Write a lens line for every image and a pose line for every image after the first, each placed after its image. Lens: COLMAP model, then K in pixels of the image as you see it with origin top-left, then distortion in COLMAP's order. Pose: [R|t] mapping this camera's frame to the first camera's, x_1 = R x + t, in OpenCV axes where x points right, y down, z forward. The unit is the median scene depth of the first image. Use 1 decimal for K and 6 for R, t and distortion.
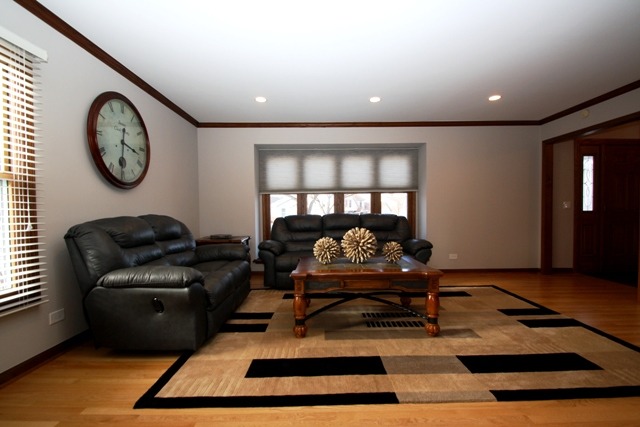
lens RADIAL K [[298.3, 0, 319.9], [0, 298.3, 221.0], [0, 0, 1]] dist [0.003287, -0.008998]
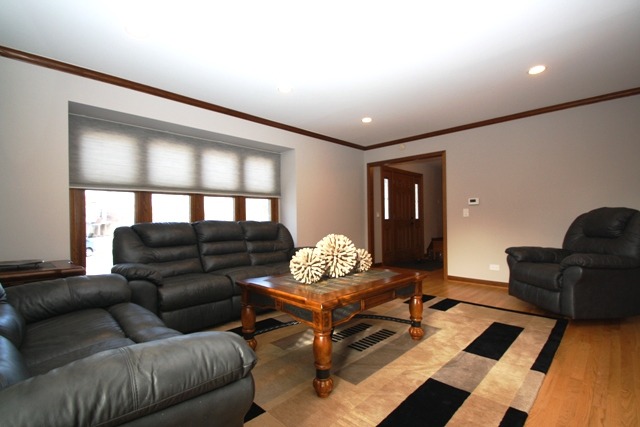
lens RADIAL K [[298.3, 0, 319.9], [0, 298.3, 221.0], [0, 0, 1]] dist [0.003287, -0.008998]
pose [[0.714113, 0.001747, 0.700028, -0.468268], [0.027162, 0.999175, -0.030202, 0.011399], [-0.699503, 0.040582, 0.713476, 0.432555]]
